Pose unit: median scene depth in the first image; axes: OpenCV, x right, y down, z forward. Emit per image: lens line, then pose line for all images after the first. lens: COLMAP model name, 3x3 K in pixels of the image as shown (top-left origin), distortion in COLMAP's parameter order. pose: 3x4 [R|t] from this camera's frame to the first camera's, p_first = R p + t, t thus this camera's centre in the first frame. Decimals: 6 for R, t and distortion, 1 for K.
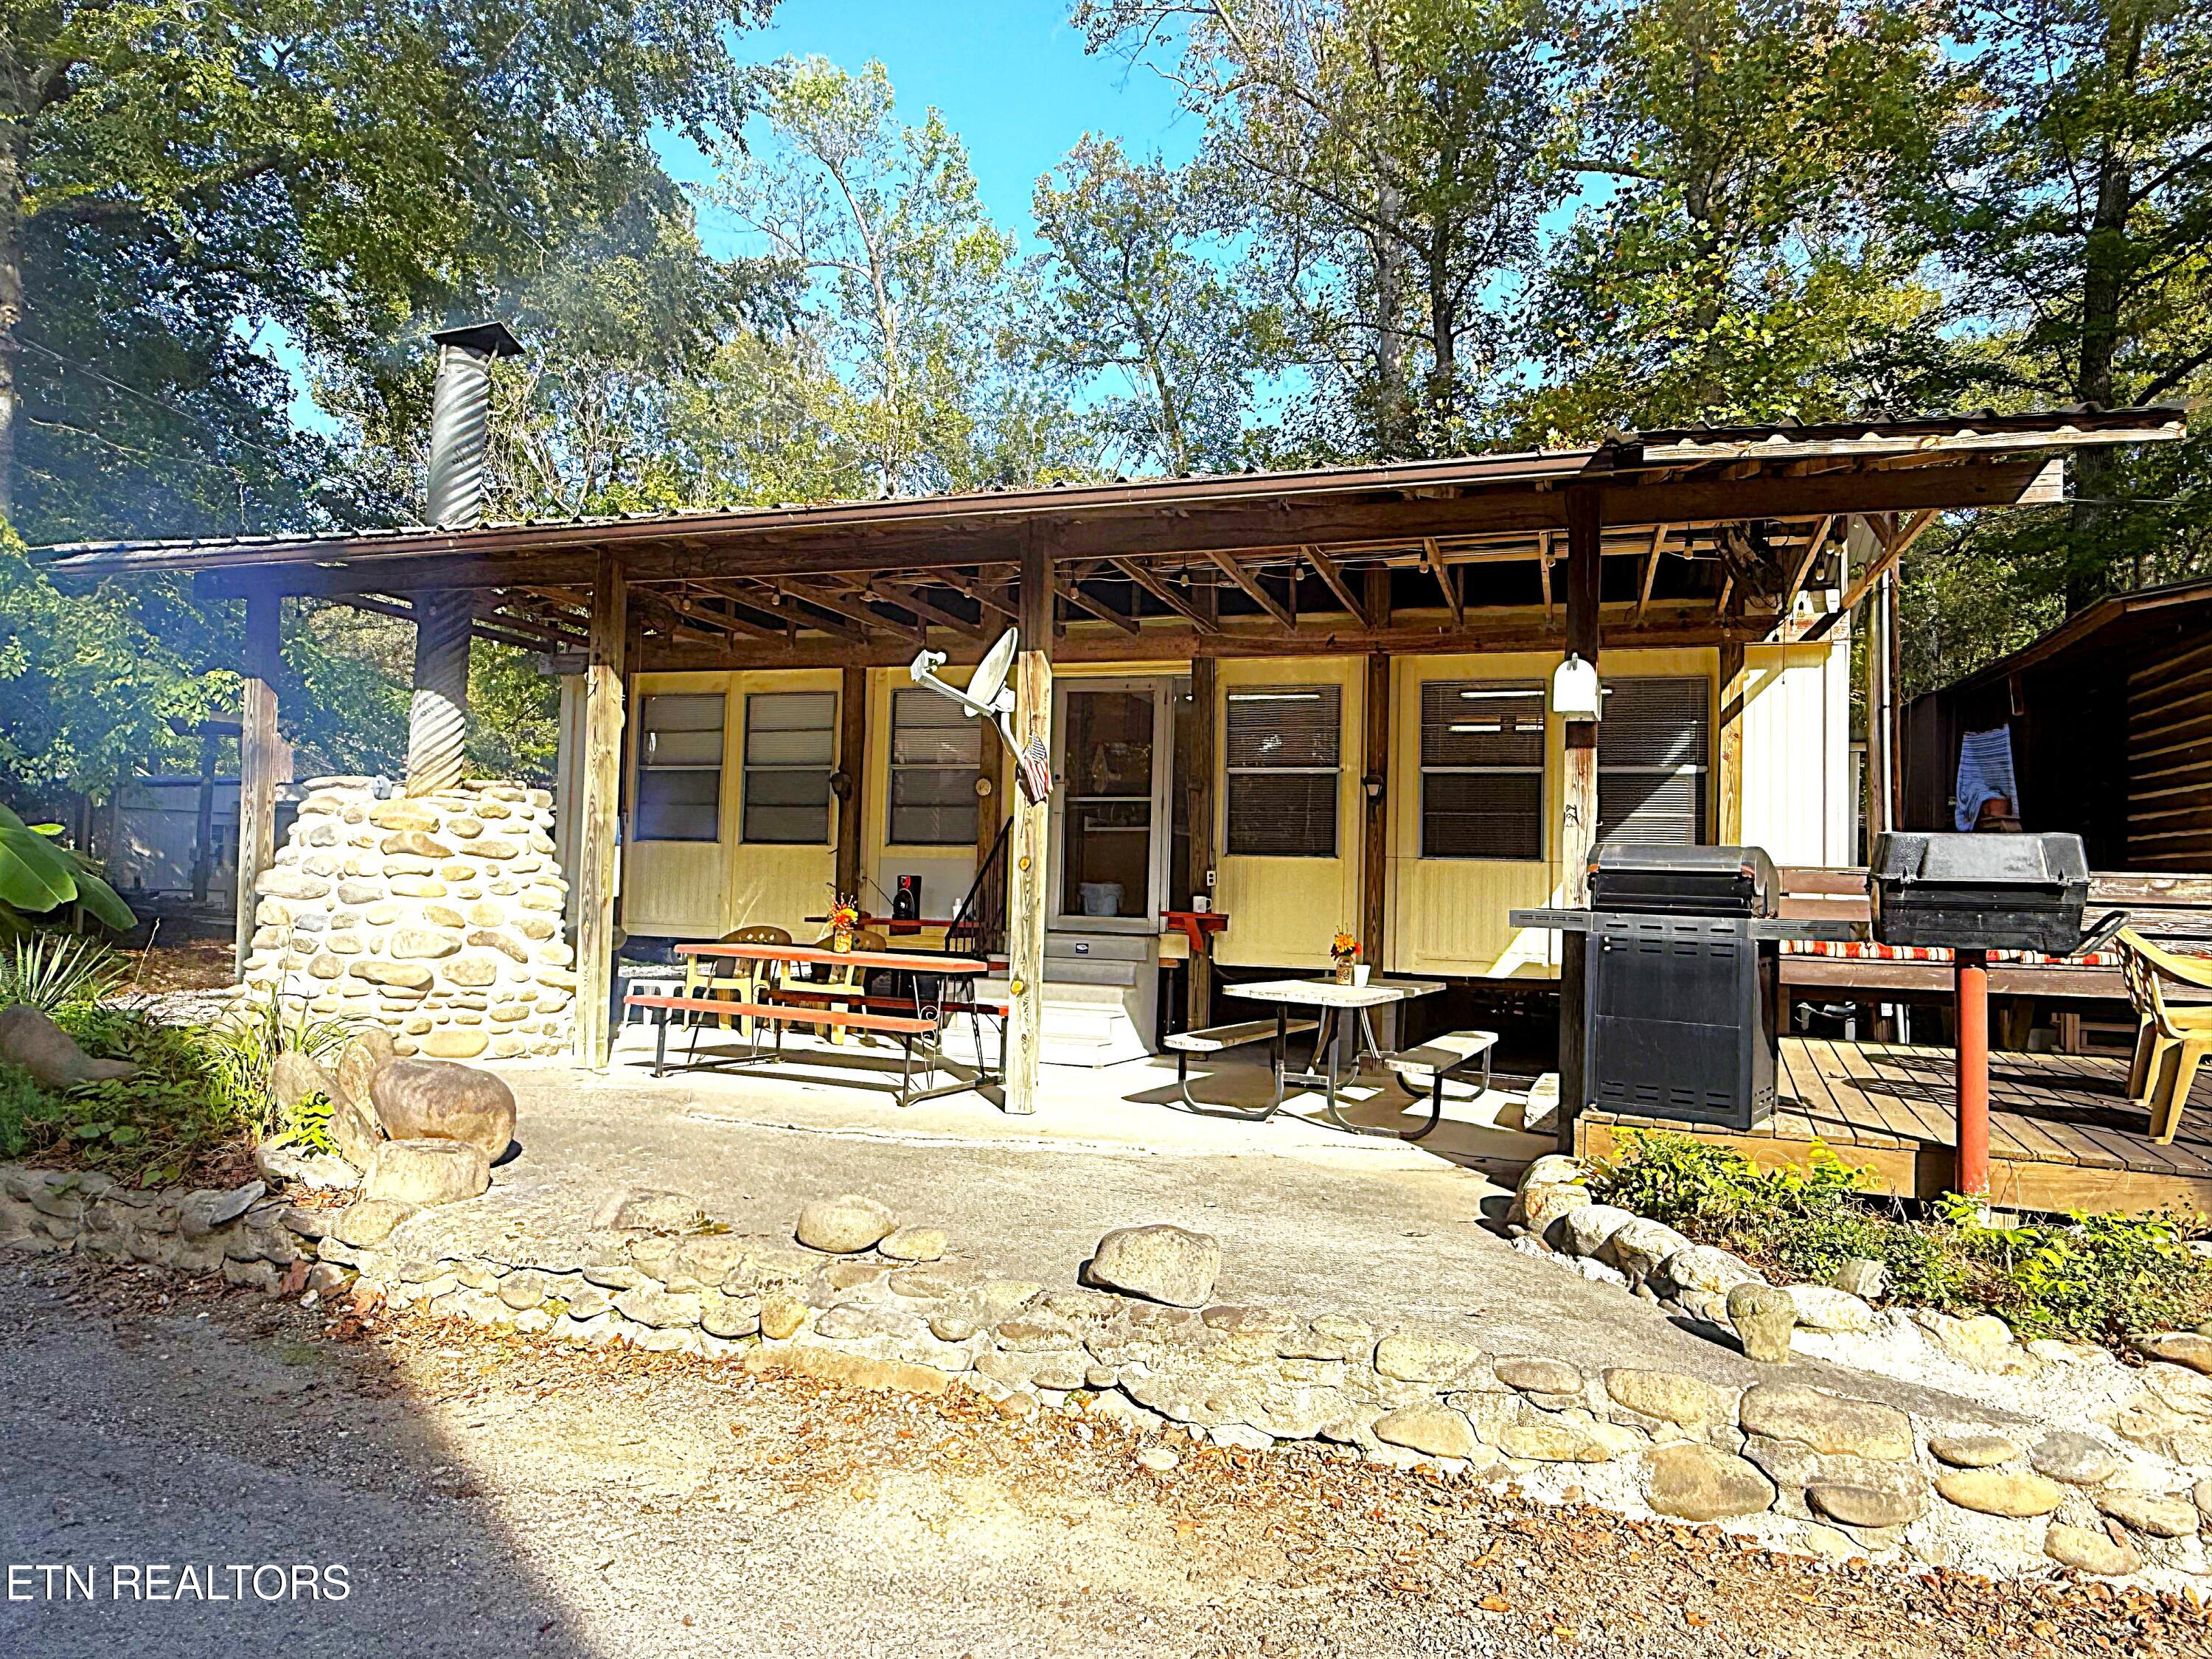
lens RADIAL K [[1447.9, 0, 1106.0], [0, 1447.9, 829.5], [0, 0, 1]] dist [-0.002377, 0.000979]
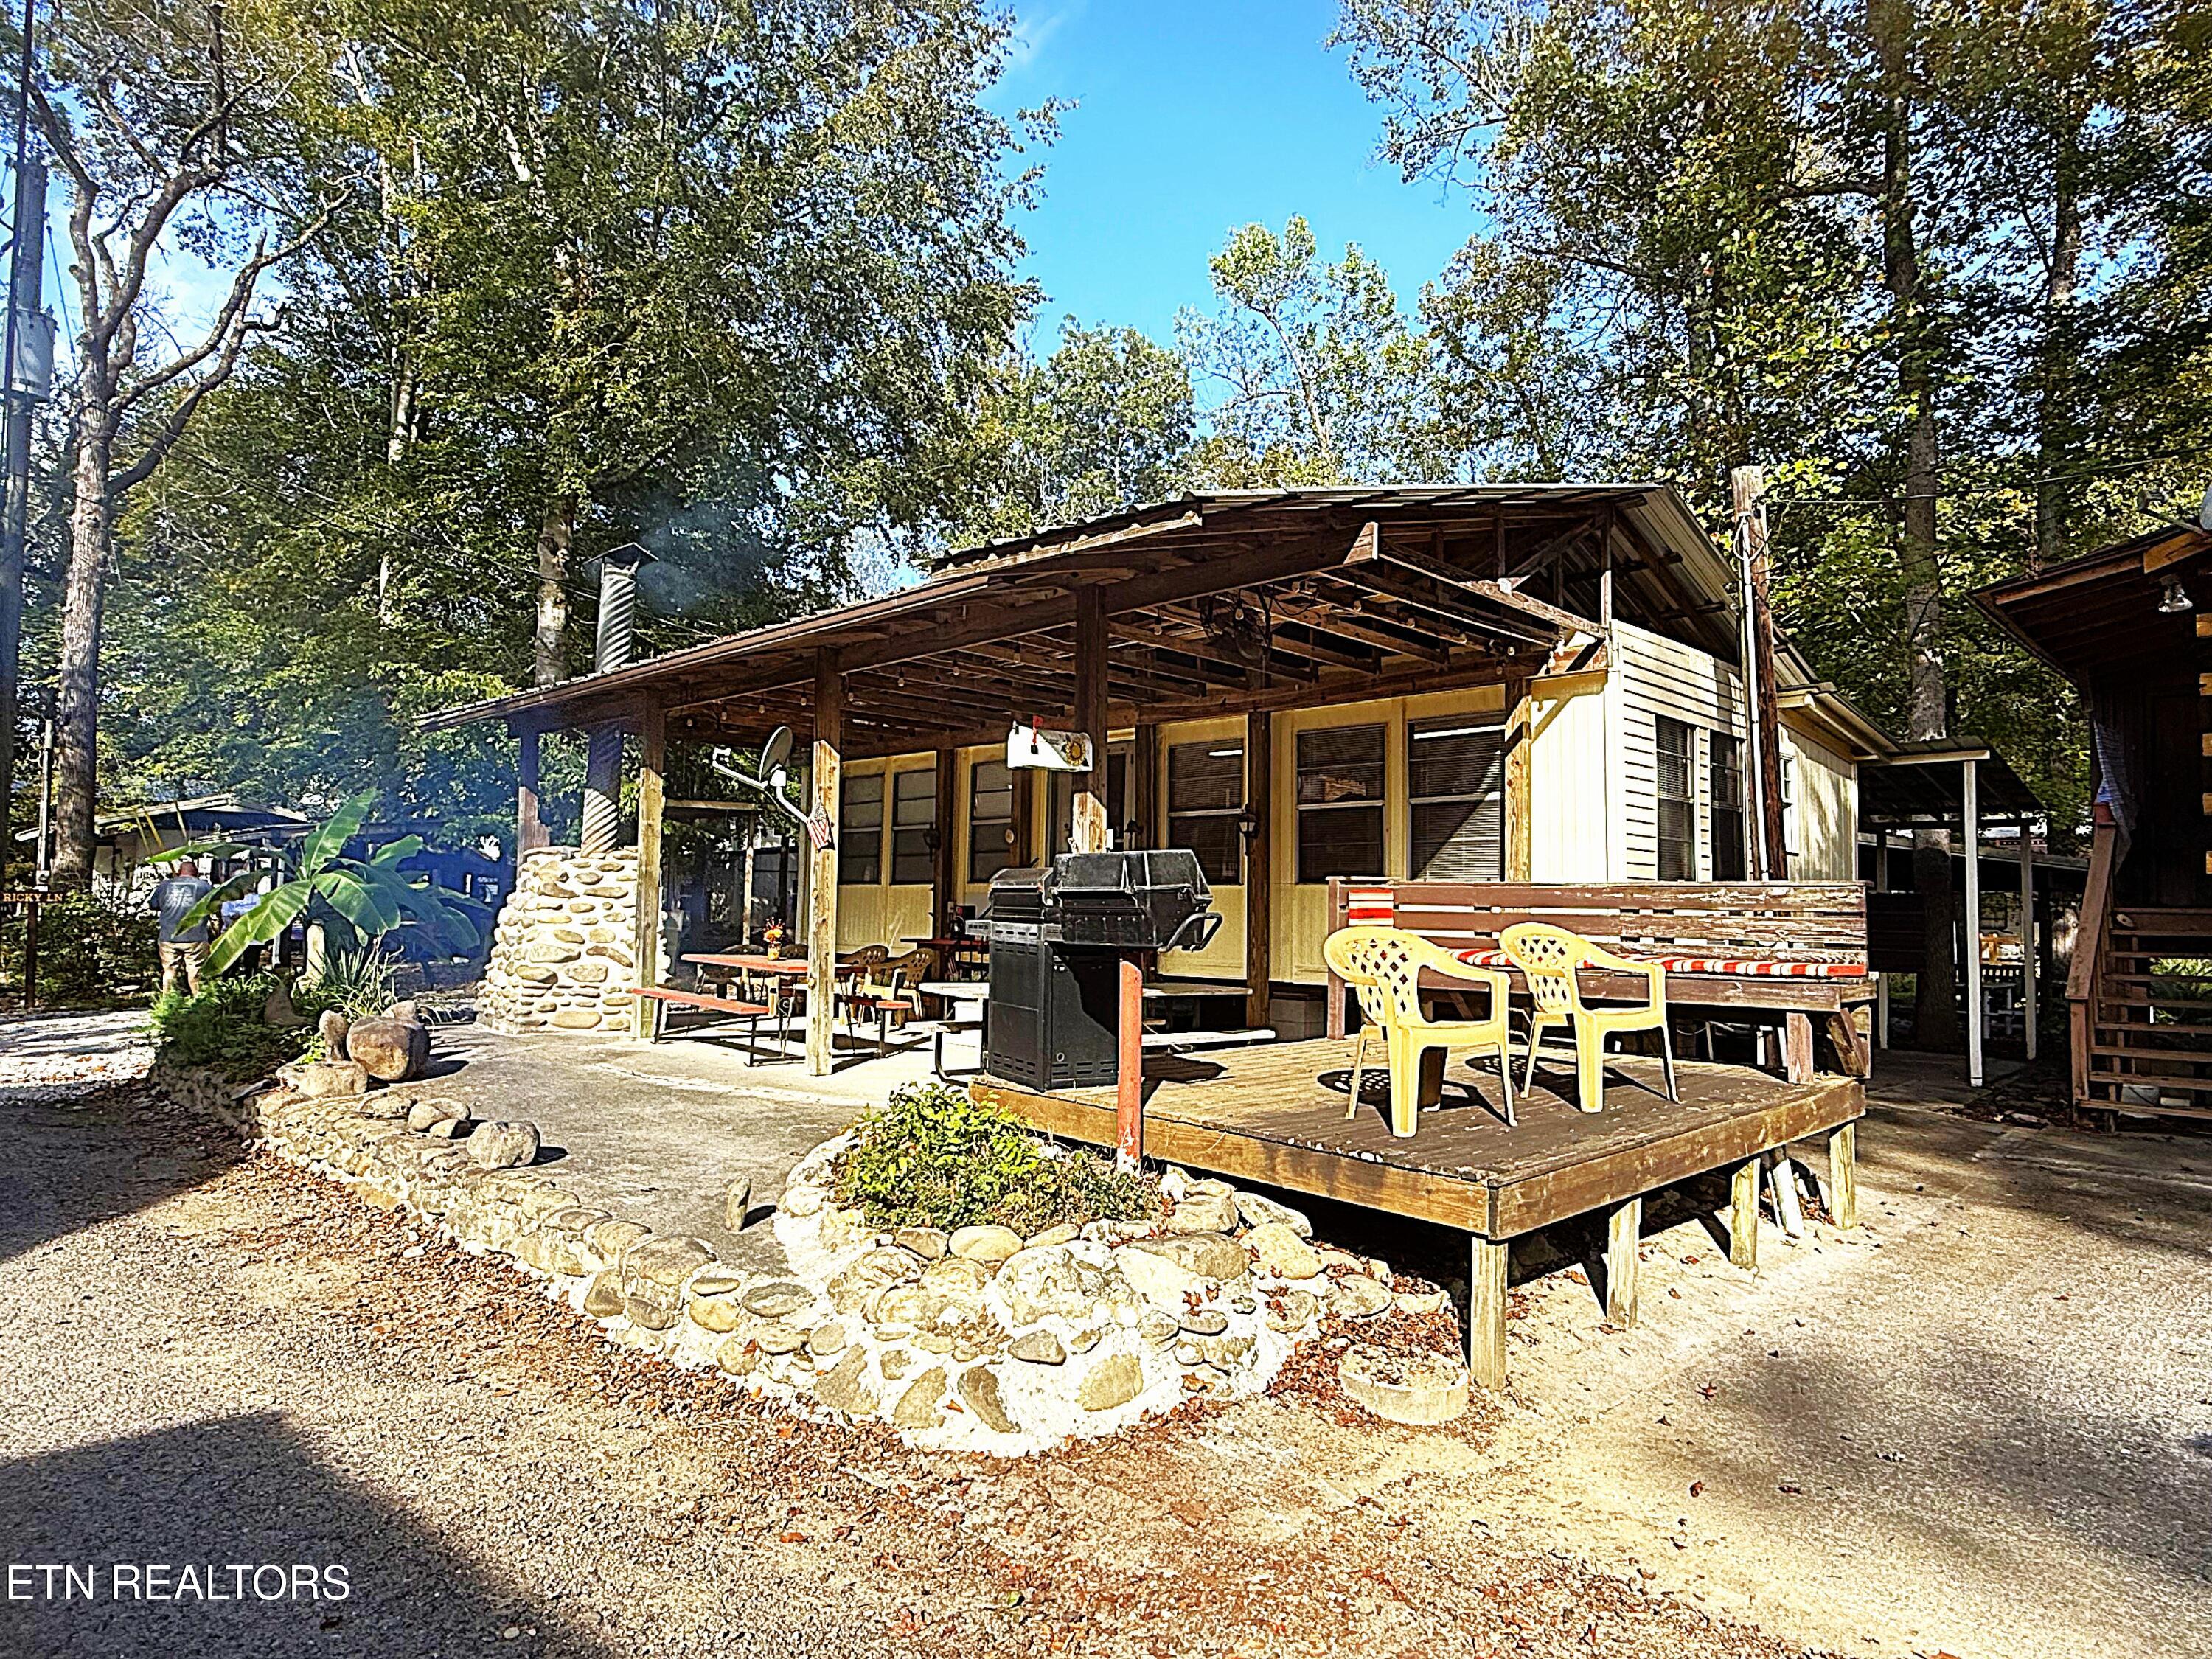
lens RADIAL K [[1284.4, 0, 1106.0], [0, 1284.4, 829.5], [0, 0, 1]] dist [-0.005894, -0.001732]
pose [[0.908236, -0.040925, -0.416452, 0.557415], [0.027400, 0.998887, -0.038405, 0.013268], [0.417560, 0.023470, 0.908346, -0.002799]]
